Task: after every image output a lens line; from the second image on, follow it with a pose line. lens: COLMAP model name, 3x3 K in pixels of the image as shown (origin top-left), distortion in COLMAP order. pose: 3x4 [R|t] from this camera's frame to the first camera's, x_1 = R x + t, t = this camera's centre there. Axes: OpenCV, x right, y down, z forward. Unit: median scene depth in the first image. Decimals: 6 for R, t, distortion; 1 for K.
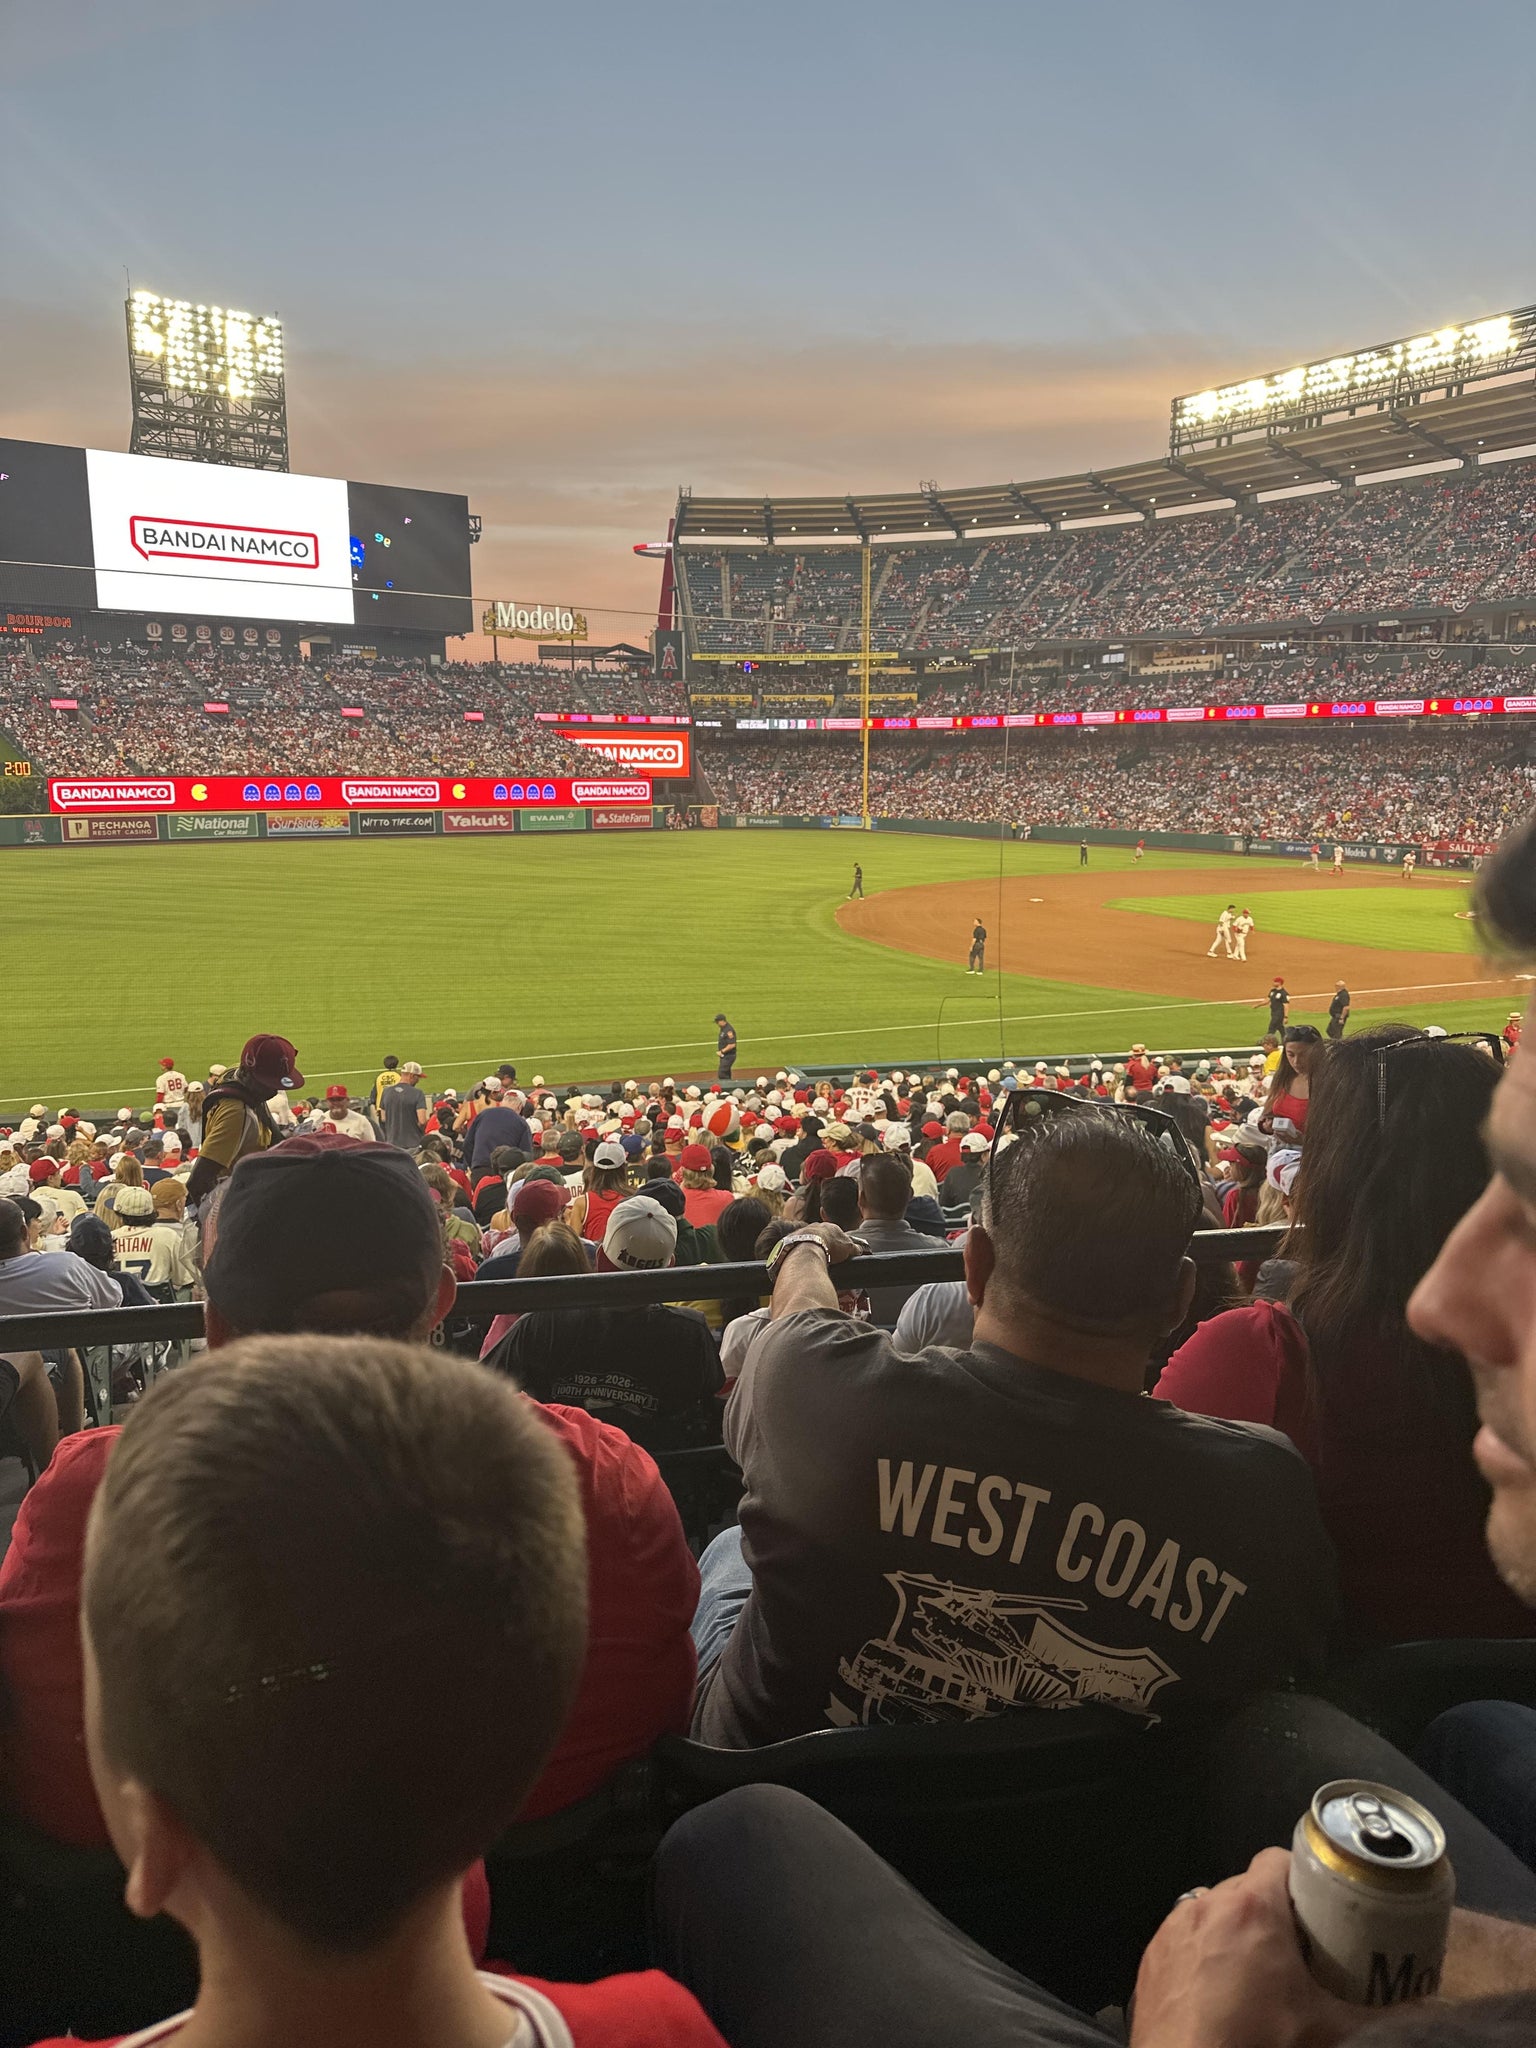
lens RADIAL K [[1491.2, 0, 766.0], [0, 1491.2, 1038.8], [0, 0, 1]] dist [0.093109, -0.117552]
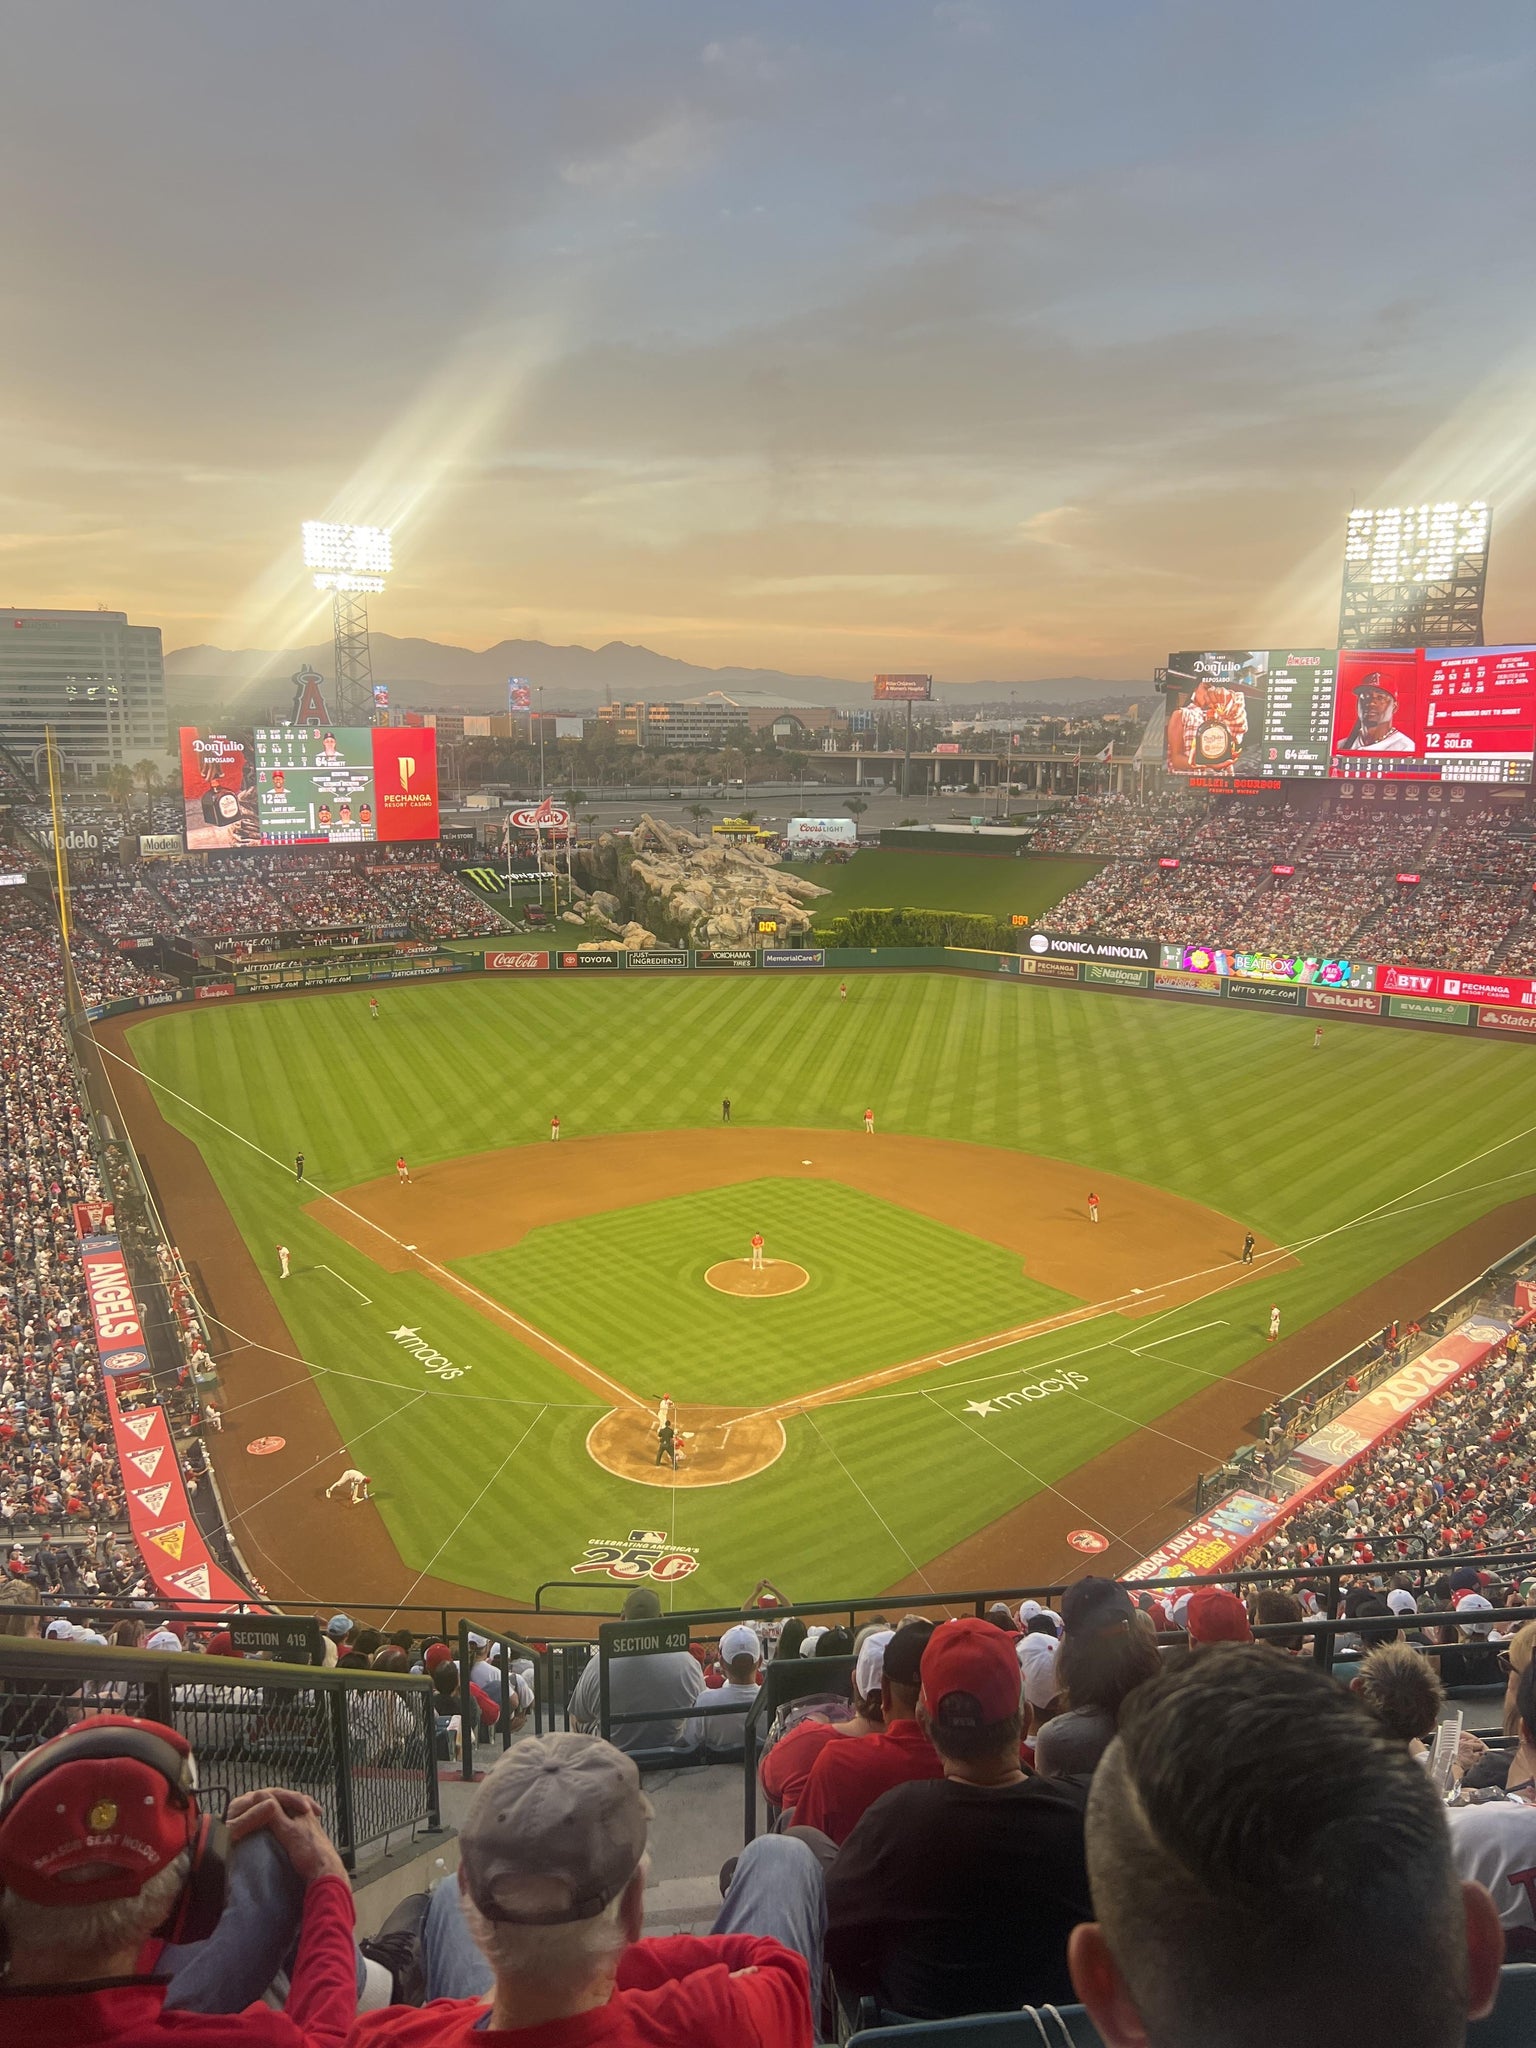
lens RADIAL K [[1491.2, 0, 766.0], [0, 1491.2, 1038.8], [0, 0, 1]] dist [0.093109, -0.117552]
pose [[0.248820, 0.192048, -0.949319, 0.653962], [-0.184544, 0.971589, 0.148184, -0.184322], [0.950806, 0.138320, 0.277192, 0.298748]]
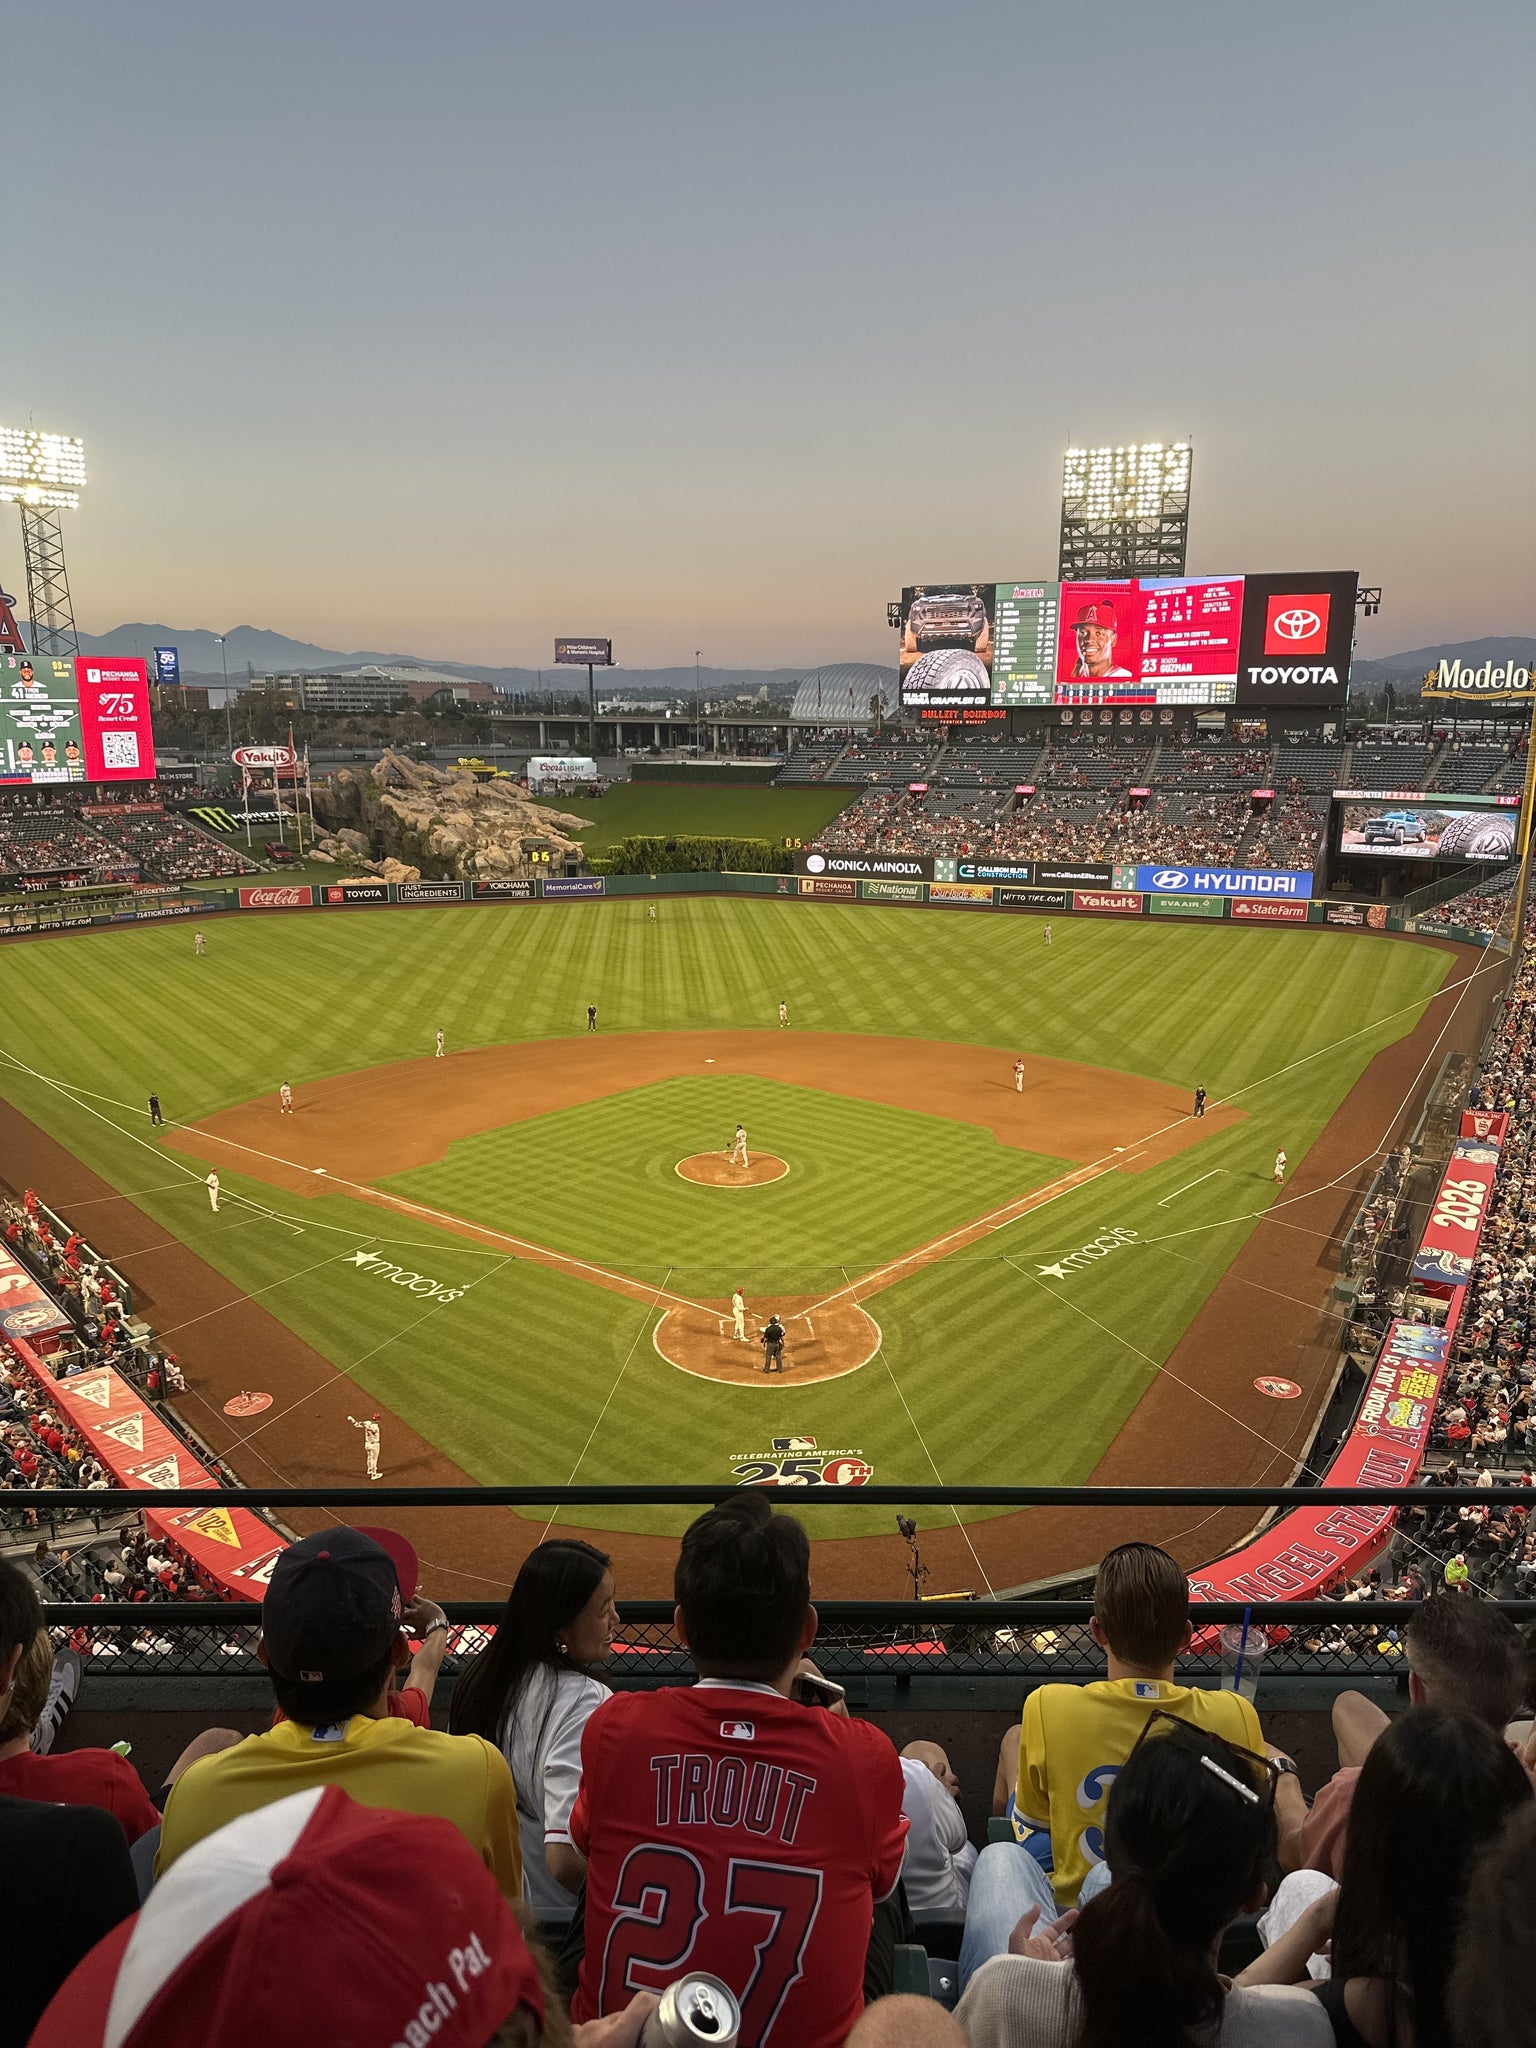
lens RADIAL K [[1390.2, 0, 766.9], [0, 1390.2, 1037.5], [0, 0, 1]] dist [0.157642, -0.291751]
pose [[0.471547, 0.194703, -0.860078, 0.561599], [-0.162302, 0.977822, 0.132374, -0.131608], [0.866776, 0.077172, 0.492690, 0.243751]]
